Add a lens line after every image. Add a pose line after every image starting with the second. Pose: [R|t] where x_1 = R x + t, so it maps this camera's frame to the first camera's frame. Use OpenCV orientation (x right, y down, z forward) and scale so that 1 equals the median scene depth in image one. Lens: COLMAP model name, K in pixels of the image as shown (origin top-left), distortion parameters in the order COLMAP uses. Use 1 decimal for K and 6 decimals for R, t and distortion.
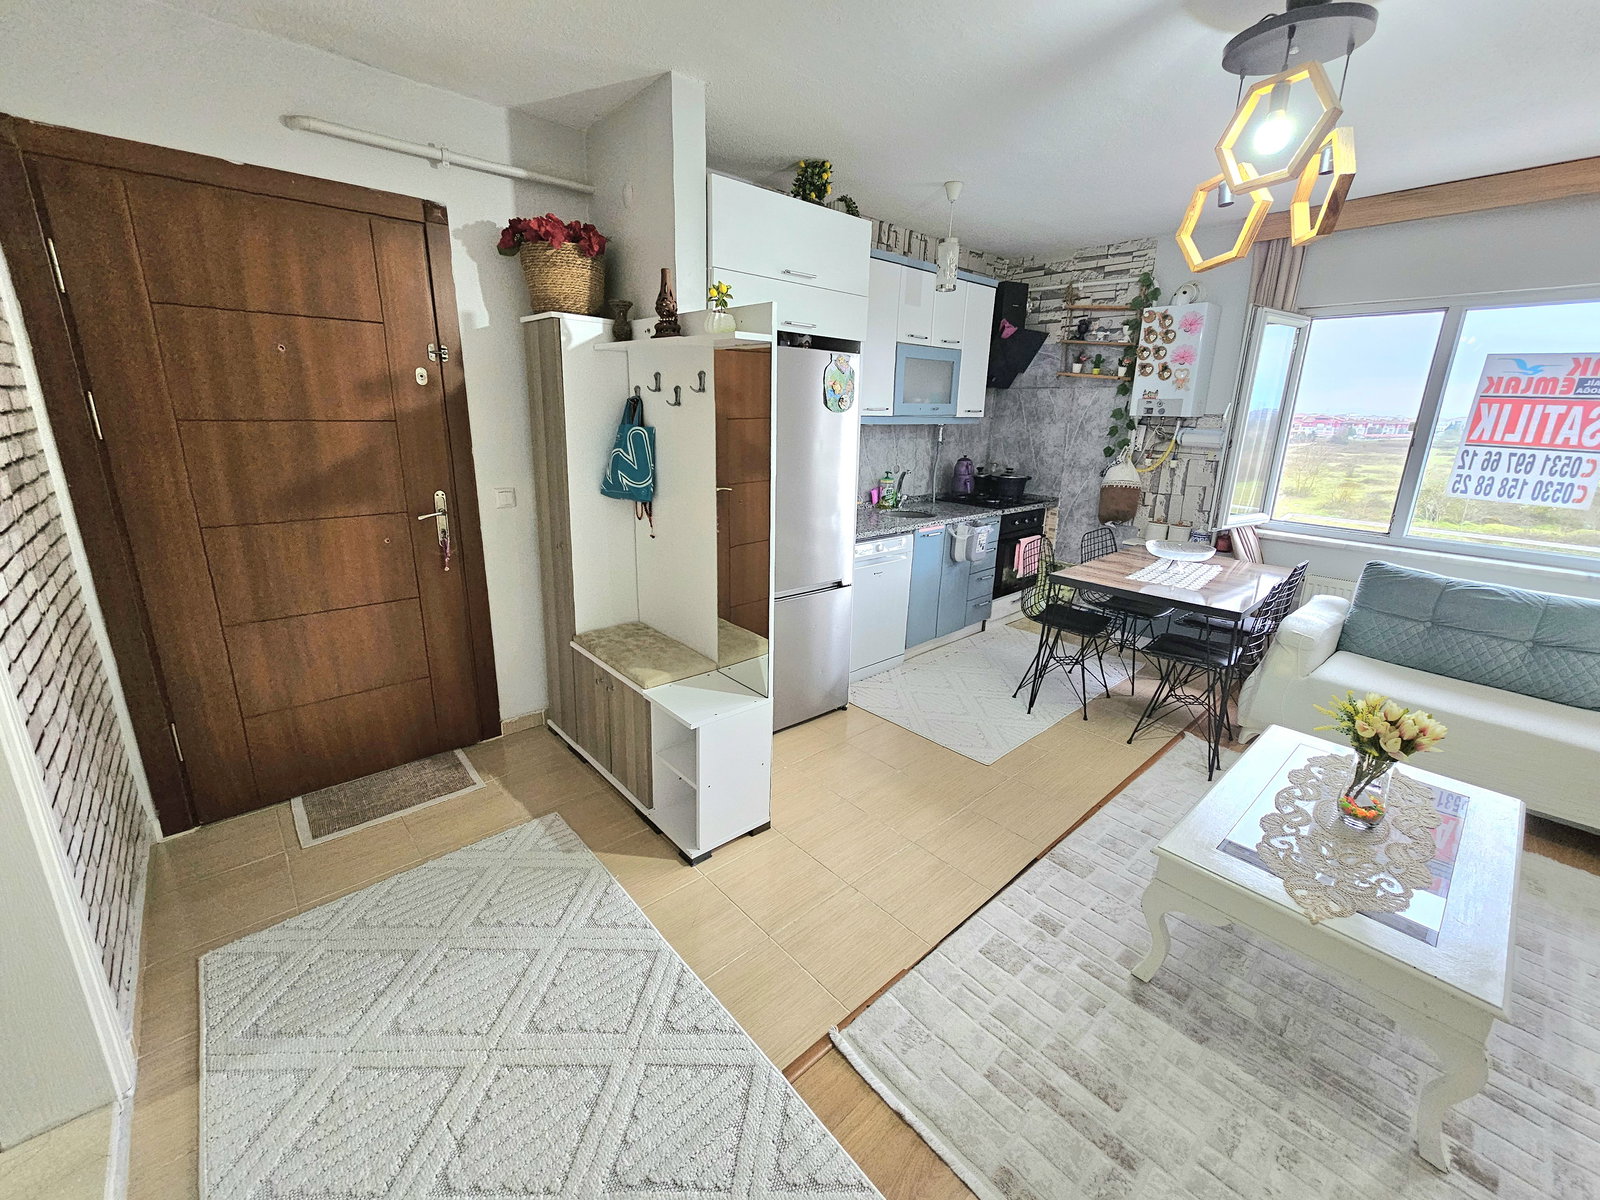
lens RADIAL K [[652.0, 0, 800.6], [0, 652.0, 581.7], [0, 0, 1]] dist [-0.002478, 0.001322]
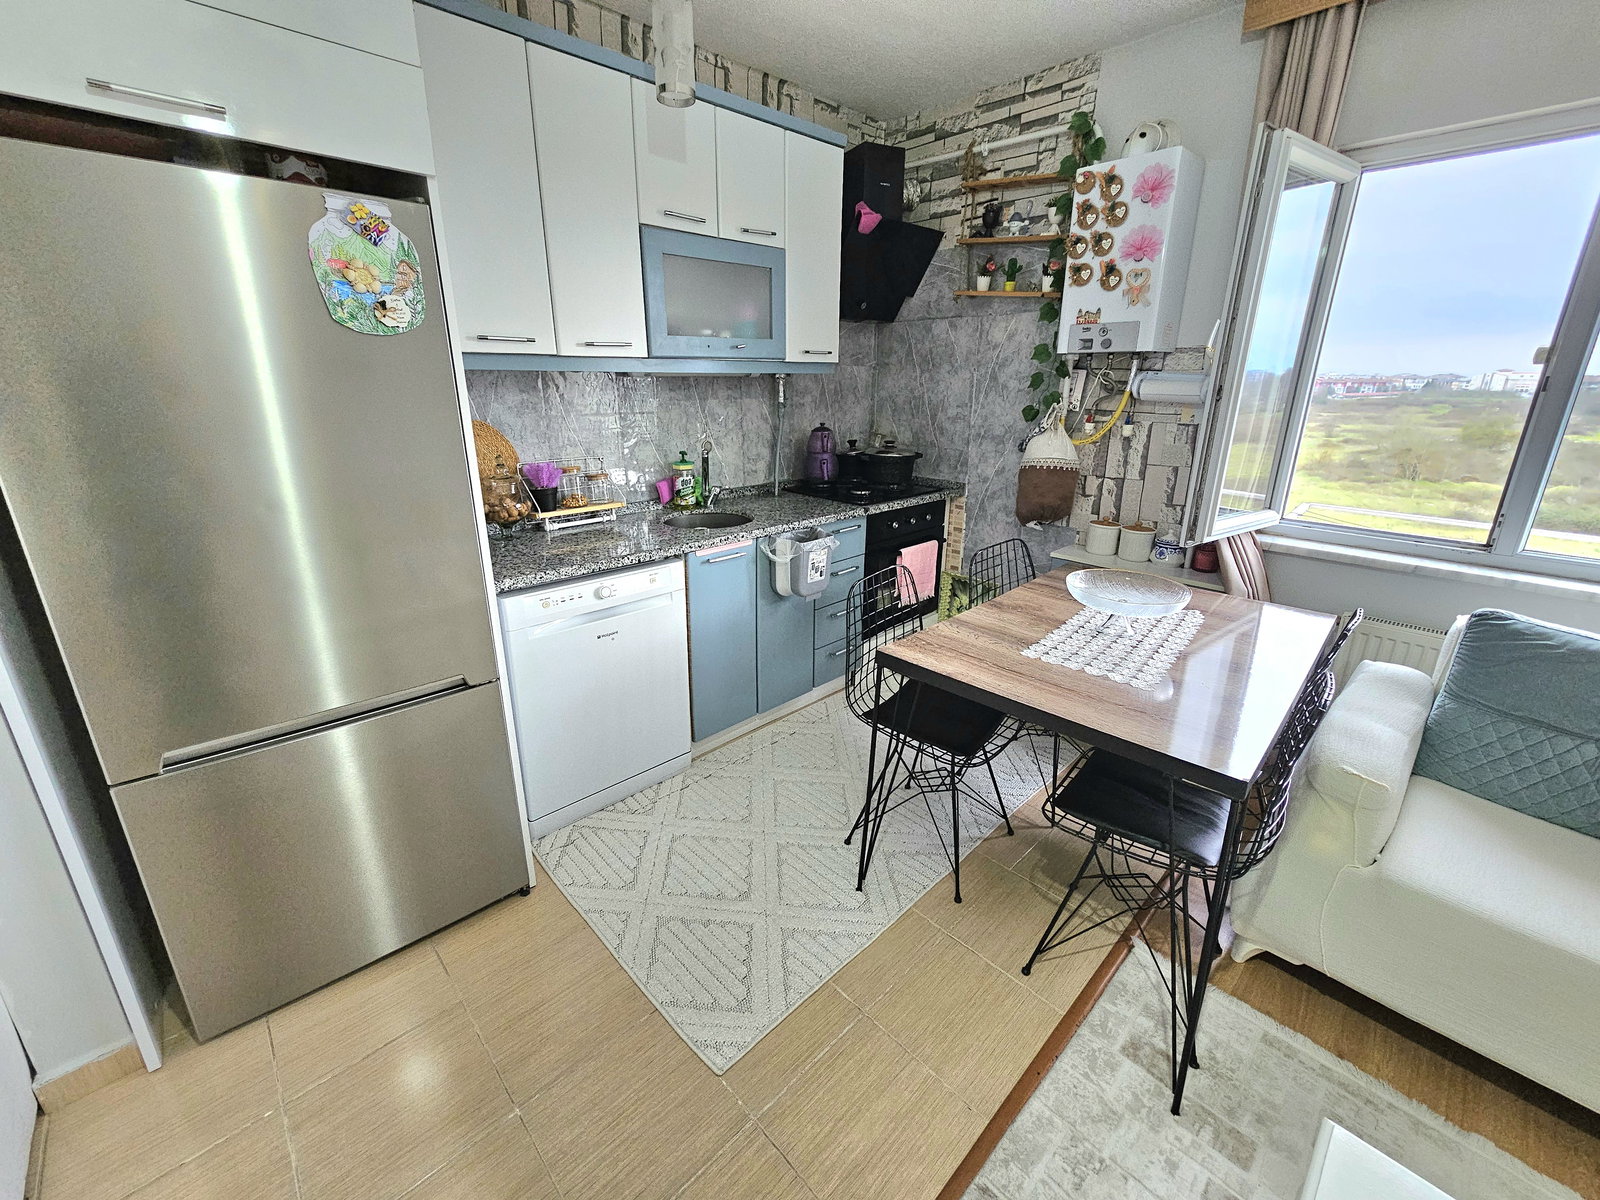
lens RADIAL K [[652.0, 0, 798.5], [0, 652.0, 583.3], [0, 0, 1]] dist [-0.002478, 0.001322]
pose [[0.999518, -0.023922, 0.019796, 0.316356], [0.022976, 0.998645, 0.046700, -0.092791], [-0.020887, -0.046222, 0.998713, 0.492289]]
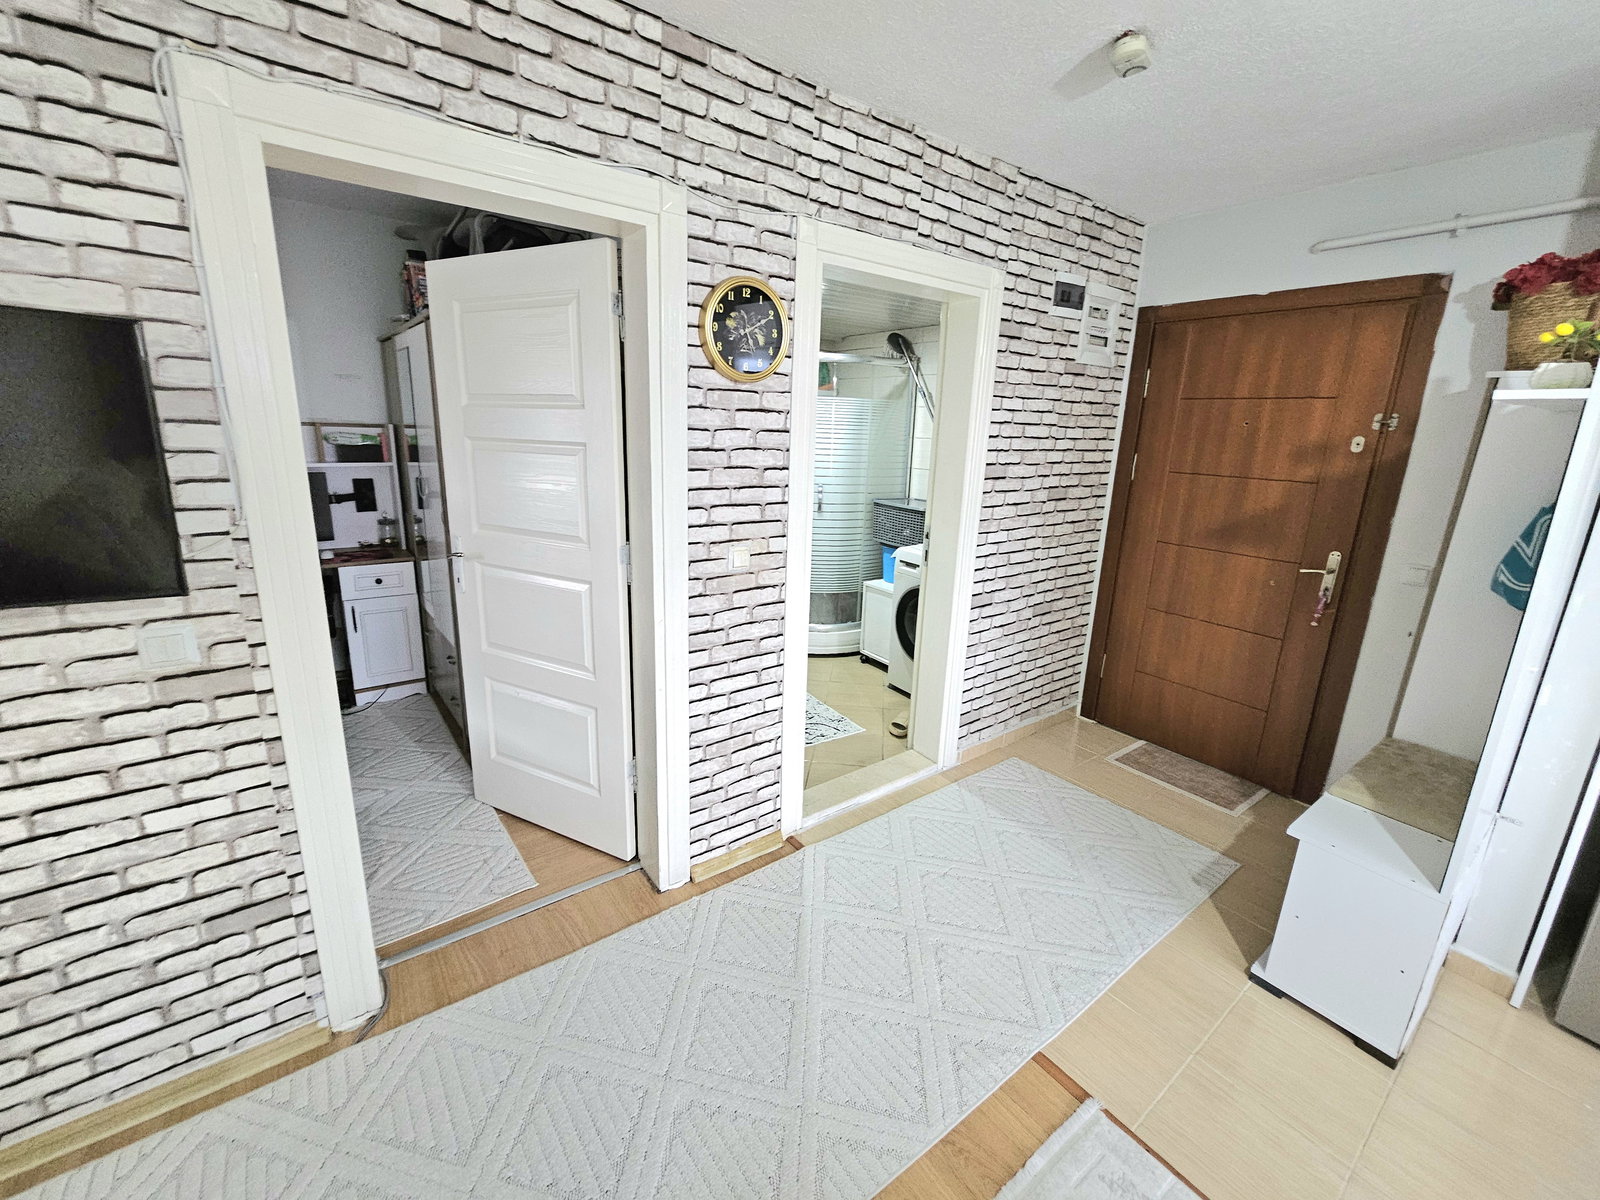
lens RADIAL K [[652.0, 0, 799.2], [0, 652.0, 581.3], [0, 0, 1]] dist [-0.002478, 0.001322]
pose [[-0.092873, 0.208354, -0.973634, 0.454181], [-0.292545, 0.928990, 0.226705, -0.066082], [0.951731, 0.305886, -0.025325, 0.184318]]
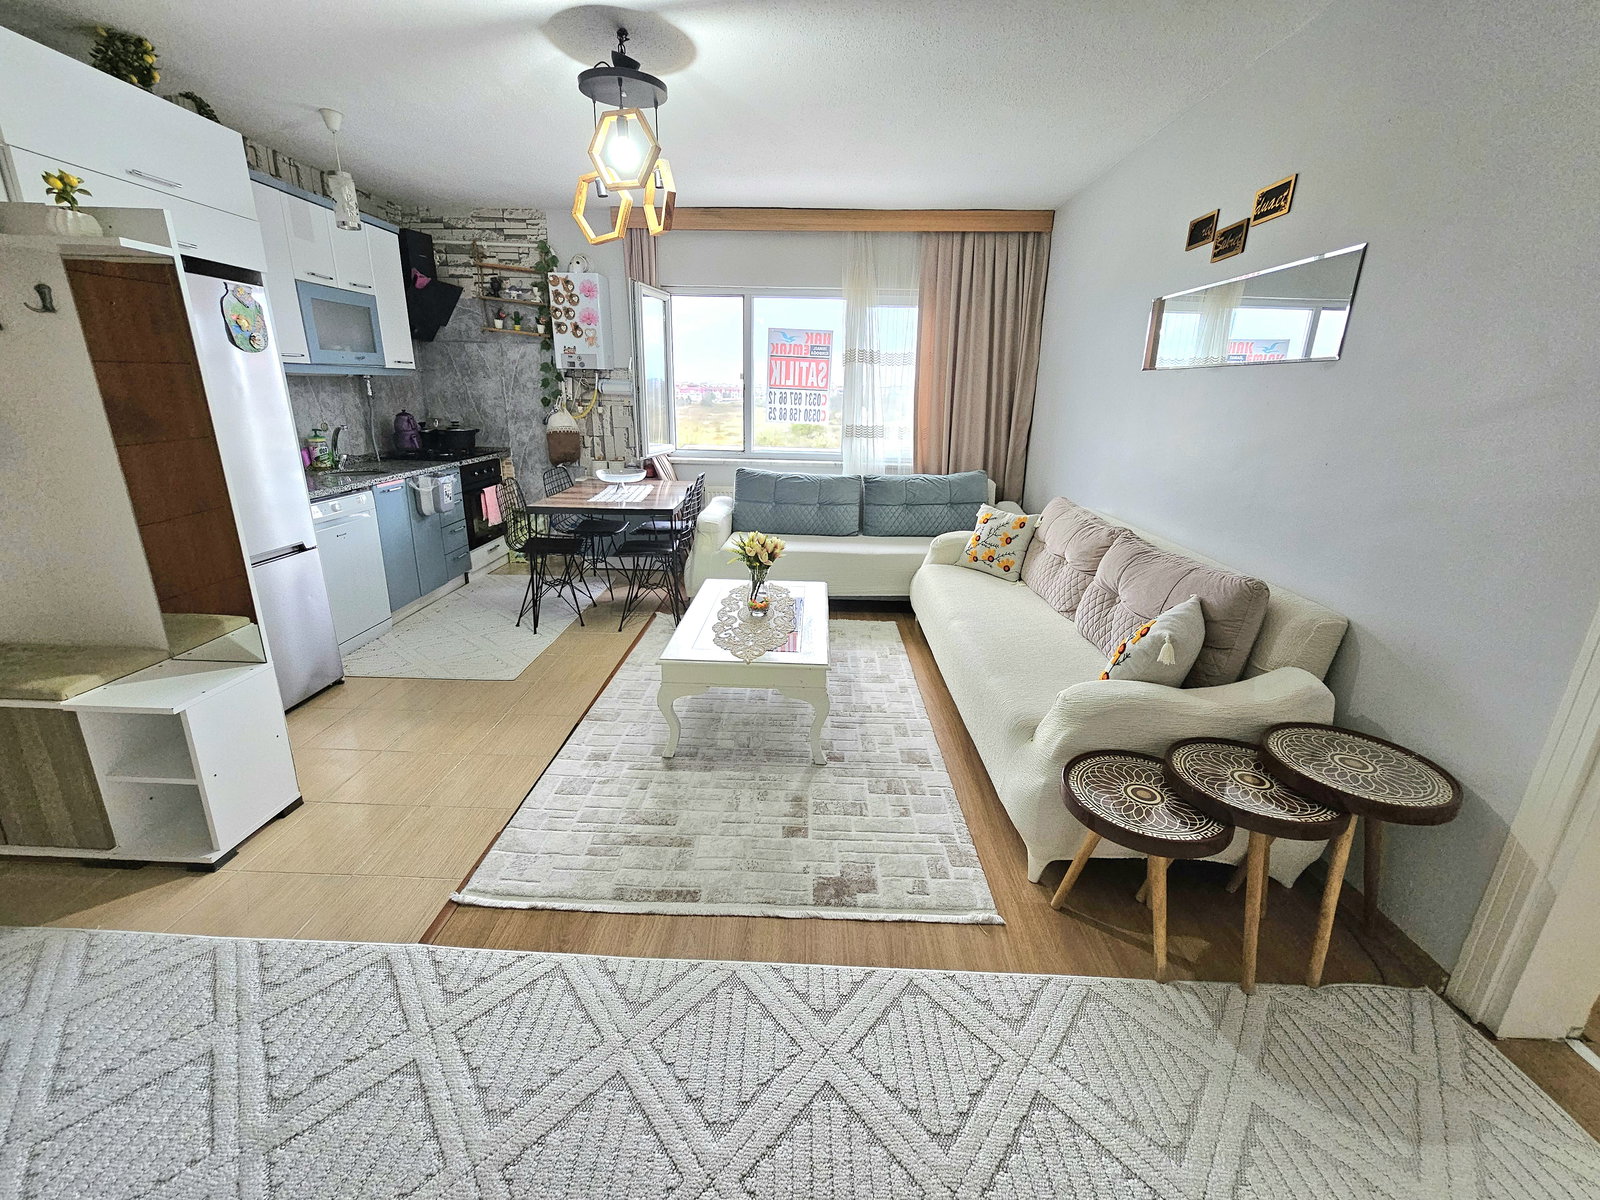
lens RADIAL K [[652.0, 0, 798.8], [0, 652.0, 584.8], [0, 0, 1]] dist [-0.002478, 0.001322]
pose [[0.685998, -0.216258, 0.694722, -0.106691], [0.182449, 0.975431, 0.123480, 0.069049], [-0.704357, 0.042044, 0.708600, -0.125348]]
